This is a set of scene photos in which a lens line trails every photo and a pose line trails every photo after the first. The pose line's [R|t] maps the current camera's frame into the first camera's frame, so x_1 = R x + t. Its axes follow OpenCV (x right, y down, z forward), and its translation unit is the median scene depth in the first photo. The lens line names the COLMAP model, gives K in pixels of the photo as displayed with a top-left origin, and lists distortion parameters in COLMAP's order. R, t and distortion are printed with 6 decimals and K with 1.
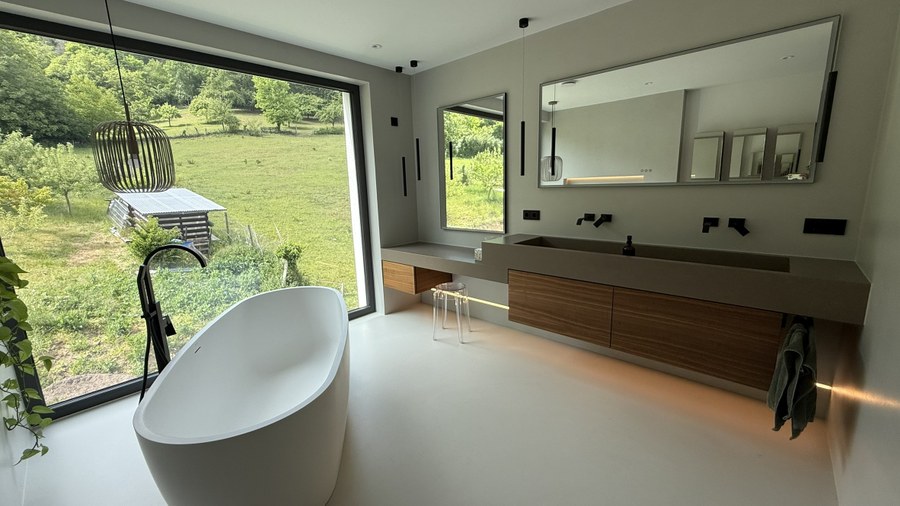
lens RADIAL K [[358.7, 0, 447.3], [0, 358.7, 255.8], [0, 0, 1]] dist [0.000118, -0.000307]
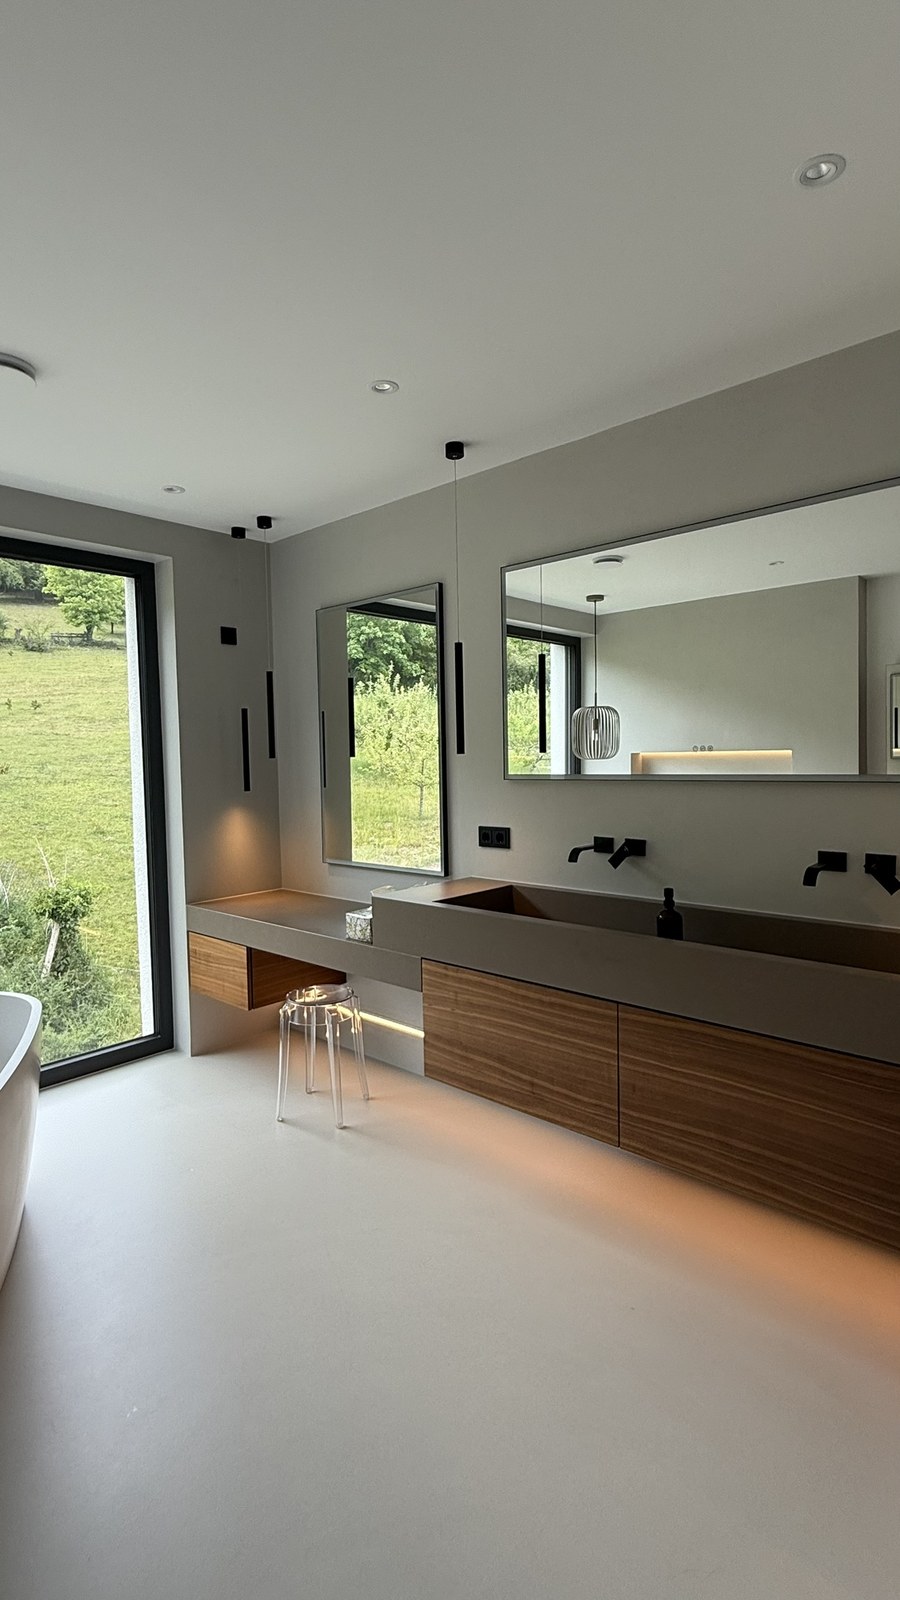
lens RADIAL K [[793.0, 0, 450.9], [0, 793.0, 801.6], [0, 0, 1]] dist [-0.005020, -0.000352]
pose [[0.999935, 0.011366, 0.000610, 0.143433], [-0.011171, 0.990226, -0.139027, -0.013722], [-0.002184, 0.139011, 0.990288, -0.007422]]
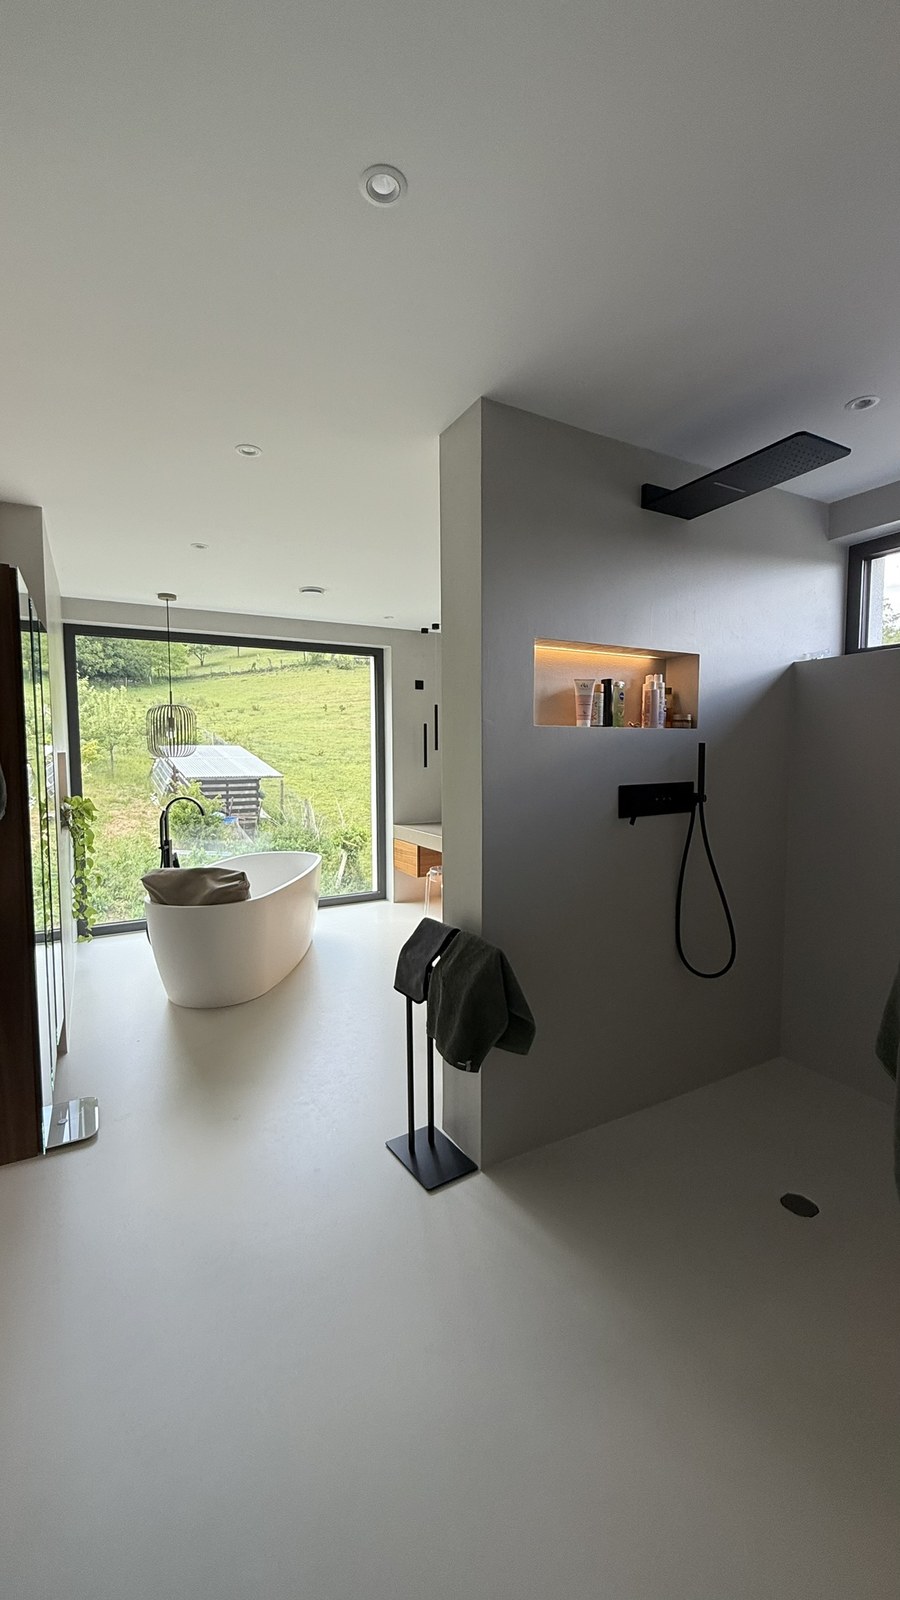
lens RADIAL K [[637.7, 0, 444.2], [0, 637.7, 800.3], [0, 0, 1]] dist [0.000118, -0.000307]
pose [[0.947145, 0.052635, -0.316459, 0.416647], [-0.087456, 0.991449, -0.096850, 0.059065], [0.308655, 0.119408, 0.943649, -0.434860]]
